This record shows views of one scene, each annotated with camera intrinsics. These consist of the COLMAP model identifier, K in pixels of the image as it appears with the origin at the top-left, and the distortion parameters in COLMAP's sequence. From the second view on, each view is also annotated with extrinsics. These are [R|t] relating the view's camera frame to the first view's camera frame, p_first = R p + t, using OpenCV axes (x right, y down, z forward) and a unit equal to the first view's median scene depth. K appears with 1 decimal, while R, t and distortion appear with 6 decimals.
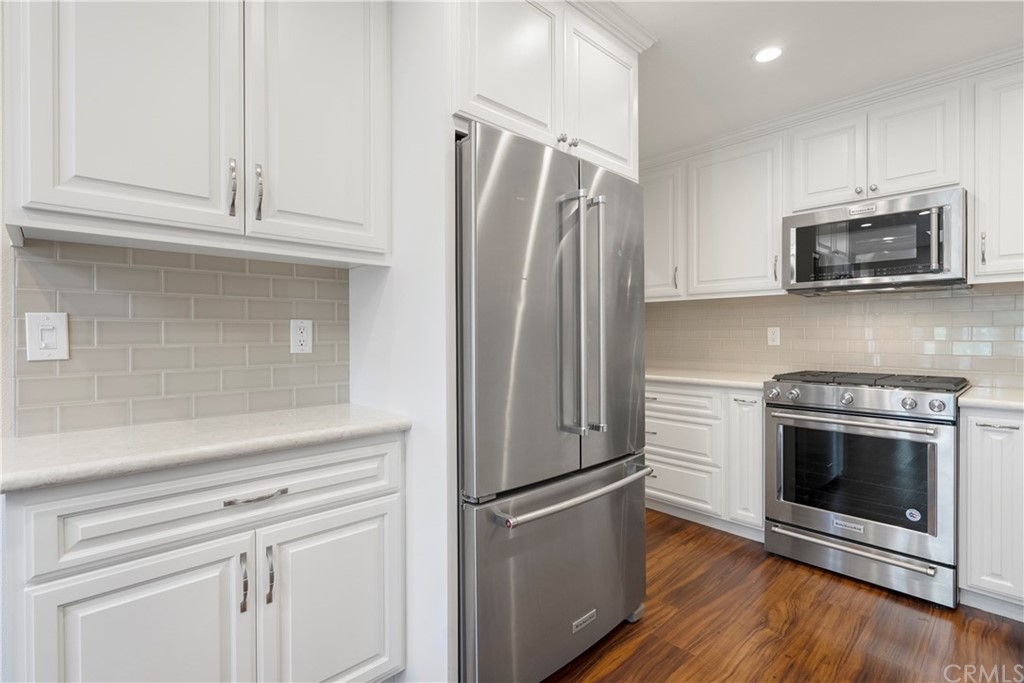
lens RADIAL K [[482.2, 0, 508.5], [0, 482.2, 335.7], [0, 0, 1]] dist [-0.004777, 0.001633]
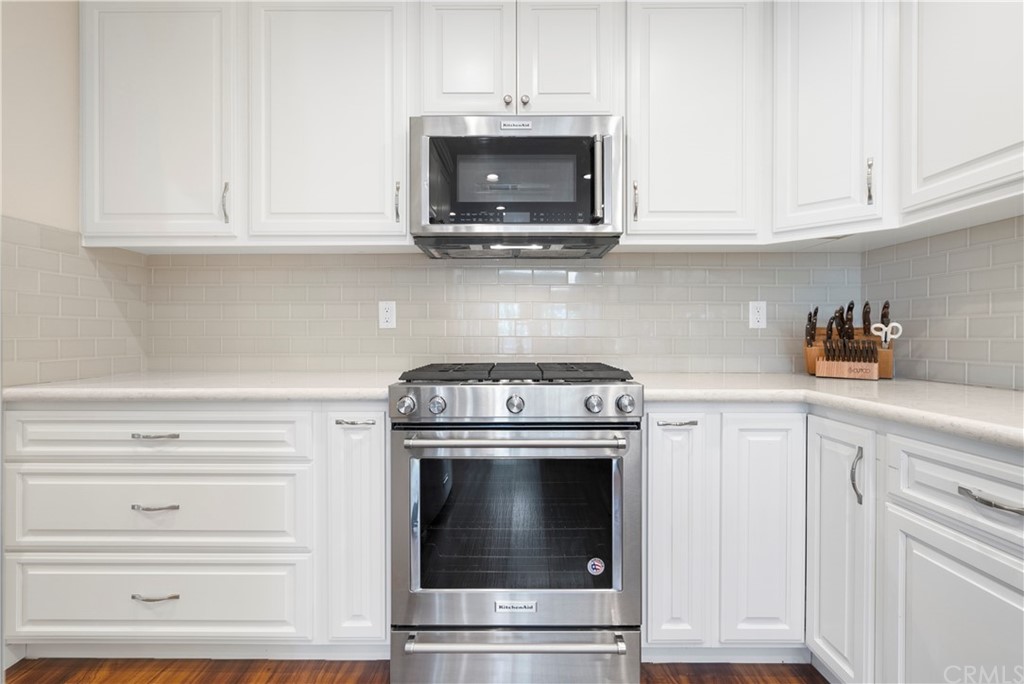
lens RADIAL K [[482.2, 0, 508.2], [0, 482.2, 337.0], [0, 0, 1]] dist [-0.004777, 0.001633]
pose [[0.676287, -0.000216, 0.736638, 0.209918], [0.002306, 0.999996, -0.001824, 0.040073], [-0.736634, 0.002932, 0.676285, 0.515924]]
